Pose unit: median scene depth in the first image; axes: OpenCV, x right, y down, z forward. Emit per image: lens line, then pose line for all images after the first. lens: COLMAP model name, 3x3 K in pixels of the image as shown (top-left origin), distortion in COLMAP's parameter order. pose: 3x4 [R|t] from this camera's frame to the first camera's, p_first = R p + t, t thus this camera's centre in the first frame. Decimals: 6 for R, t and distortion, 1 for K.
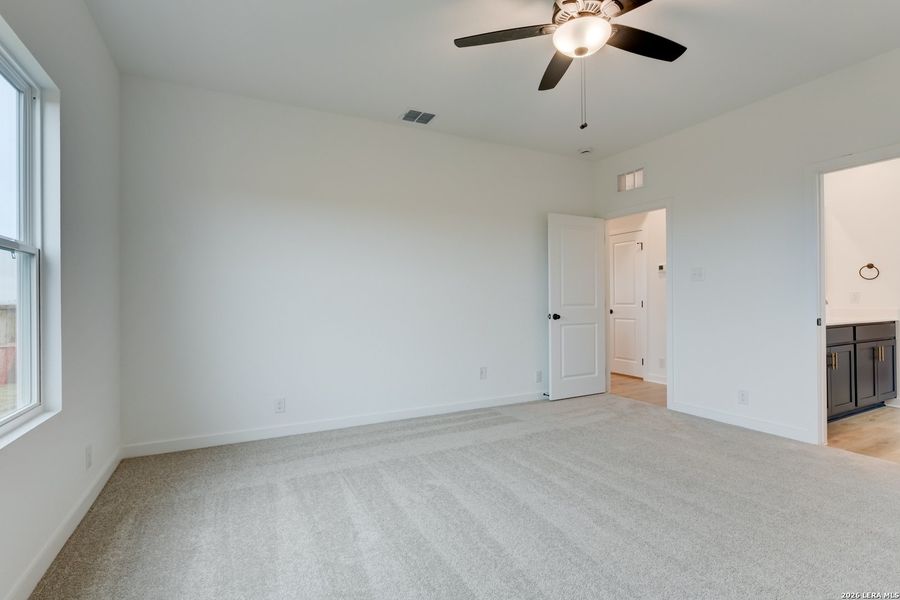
lens RADIAL K [[423.0, 0, 450.0], [0, 423.0, 300.0], [0, 0, 1]] dist [-0.001731, -0.000492]
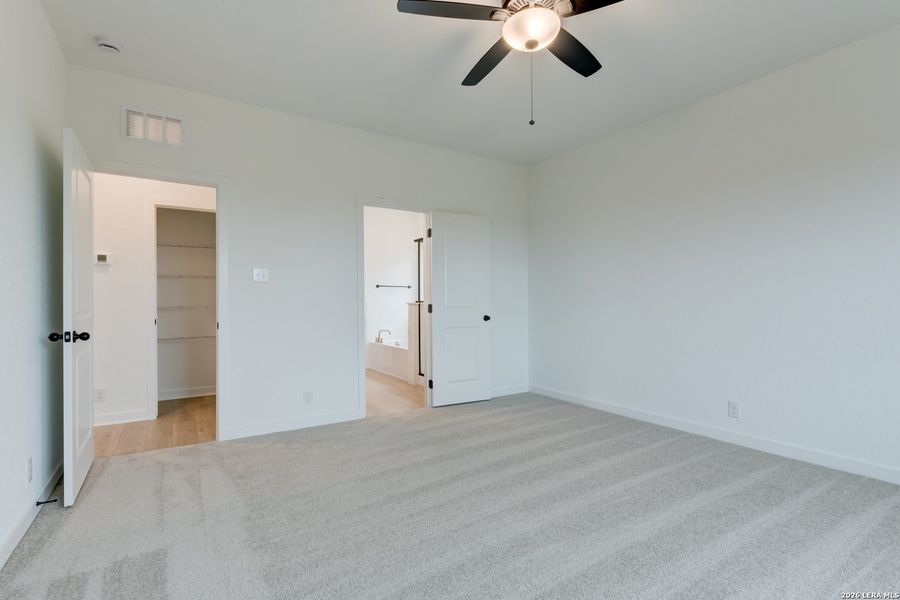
lens RADIAL K [[423.0, 0, 450.0], [0, 423.0, 300.0], [0, 0, 1]] dist [-0.001731, -0.000492]
pose [[-0.066000, 0.010946, 0.997760, -0.289624], [0.004230, 0.999934, -0.010690, 0.002685], [-0.997811, 0.003515, -0.066042, 0.585133]]
